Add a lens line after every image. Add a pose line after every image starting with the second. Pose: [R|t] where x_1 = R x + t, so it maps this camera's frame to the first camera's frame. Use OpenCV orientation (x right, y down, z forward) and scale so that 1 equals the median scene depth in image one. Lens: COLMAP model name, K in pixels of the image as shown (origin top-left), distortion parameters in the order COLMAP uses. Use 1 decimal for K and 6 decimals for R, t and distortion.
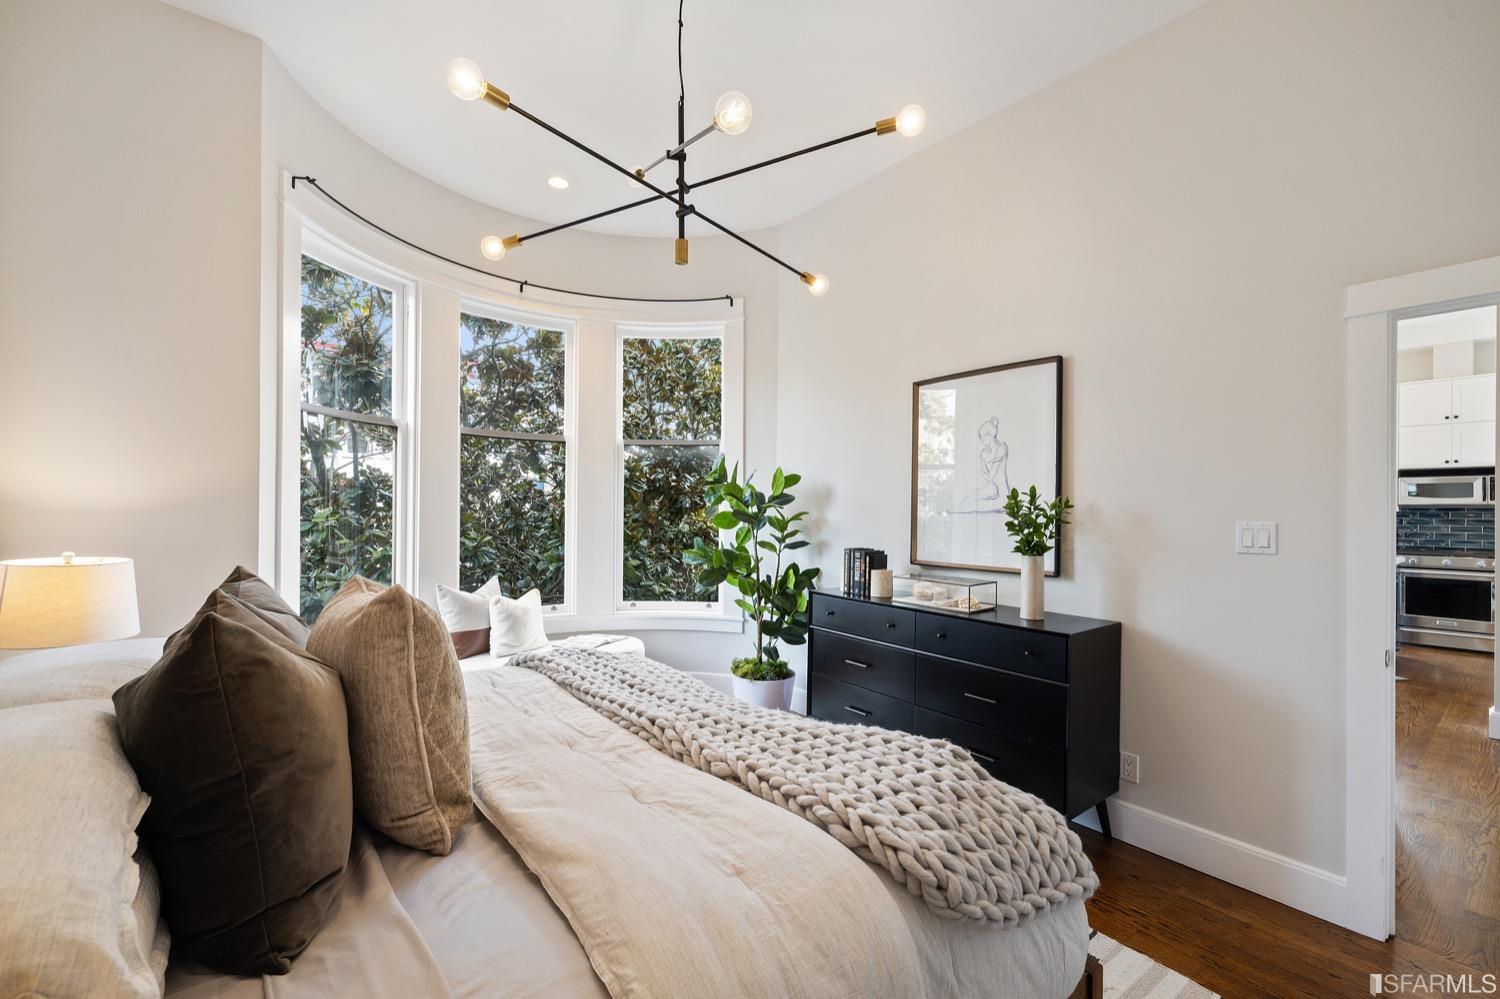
lens RADIAL K [[627.4, 0, 746.5], [0, 627.4, 507.0], [0, 0, 1]] dist [-0.000995, -0.000209]
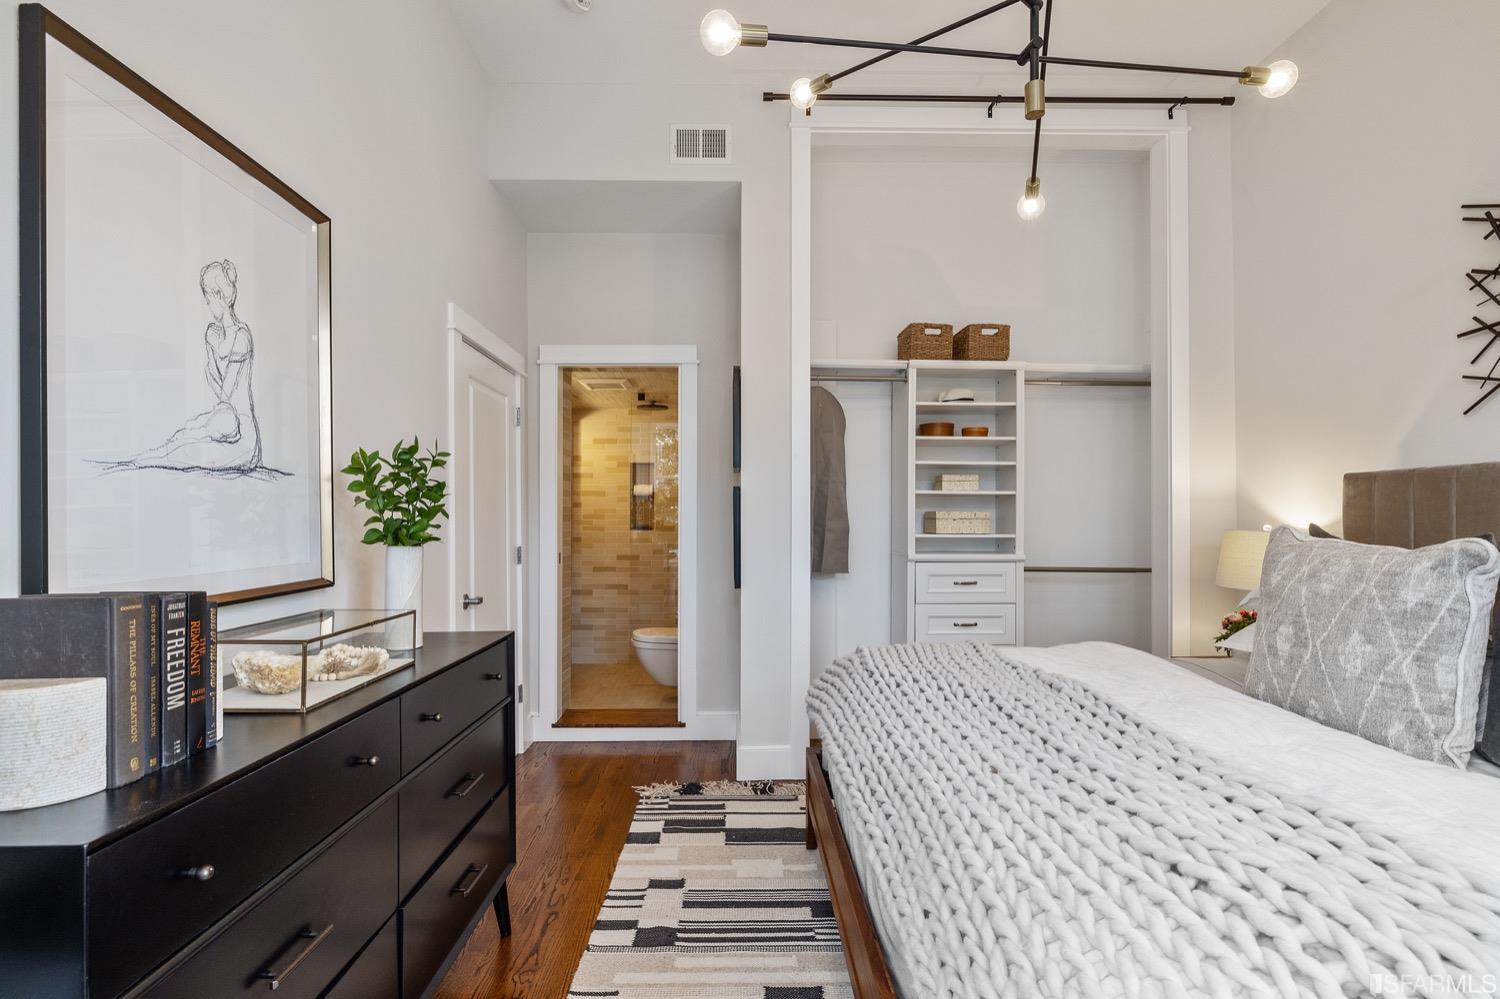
lens RADIAL K [[716.6, 0, 740.7], [0, 716.6, 503.5], [0, 0, 1]] dist [-0.002985, 0.000065]
pose [[-0.794442, 0.001317, 0.607339, -0.212072], [-0.003977, 0.999965, -0.007371, 0.033882], [-0.607327, -0.008271, -0.794409, 1.180540]]
